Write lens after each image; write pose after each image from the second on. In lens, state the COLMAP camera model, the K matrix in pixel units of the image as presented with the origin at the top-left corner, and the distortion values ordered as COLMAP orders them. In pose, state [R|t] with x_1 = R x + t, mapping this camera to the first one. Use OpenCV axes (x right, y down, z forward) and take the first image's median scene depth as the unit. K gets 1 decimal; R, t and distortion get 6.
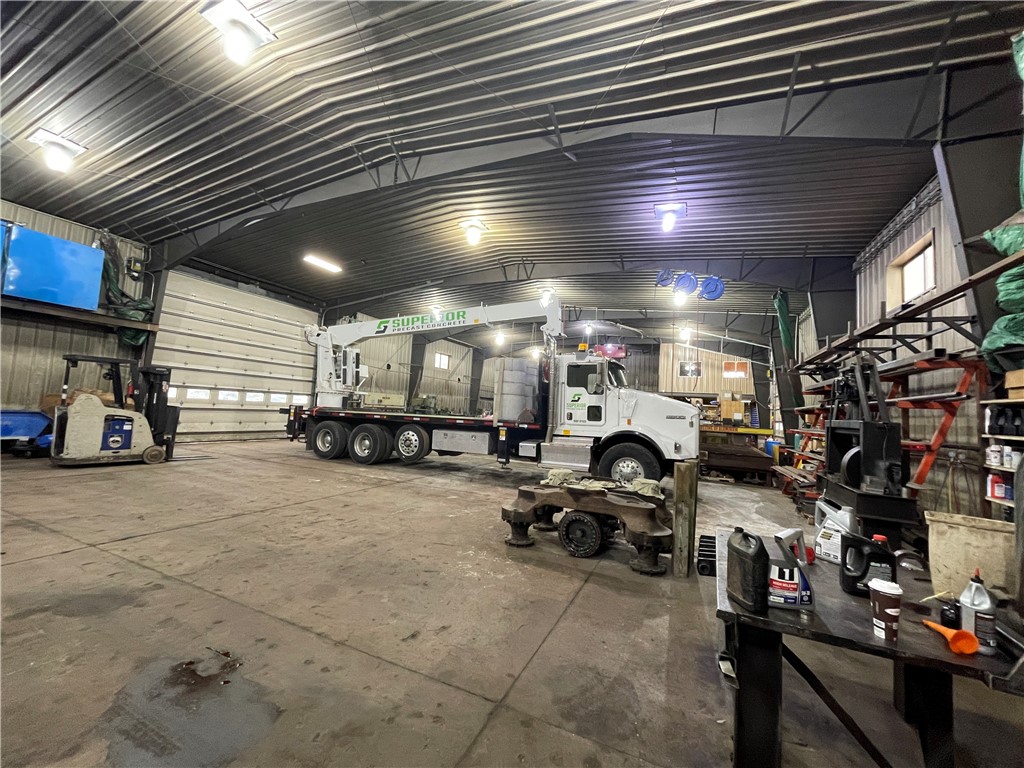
lens RADIAL K [[412.0, 0, 507.6], [0, 412.0, 381.6], [0, 0, 1]] dist [-0.002355, -0.000414]
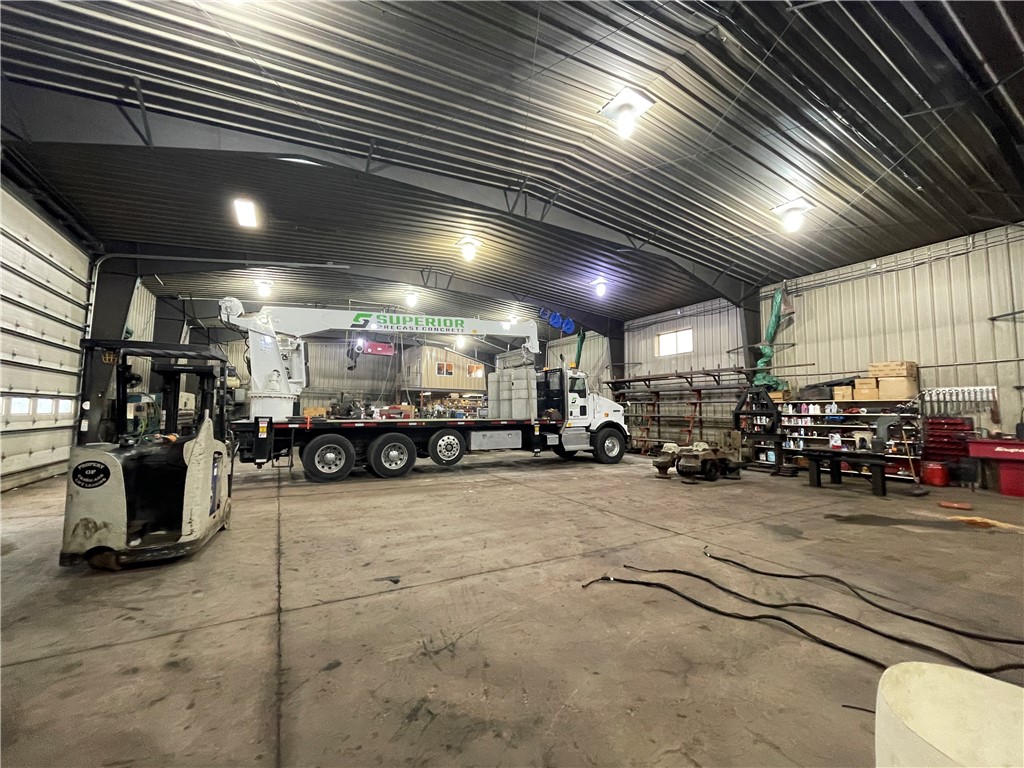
lens RADIAL K [[415.3, 0, 512.0], [0, 415.3, 384.0], [0, 0, 1]] dist [-0.000315, 0.000223]
pose [[0.582348, 0.006830, 0.812911, -0.999212], [-0.035589, 0.999220, 0.017100, -0.031503], [-0.812160, -0.038889, 0.582137, 0.284526]]
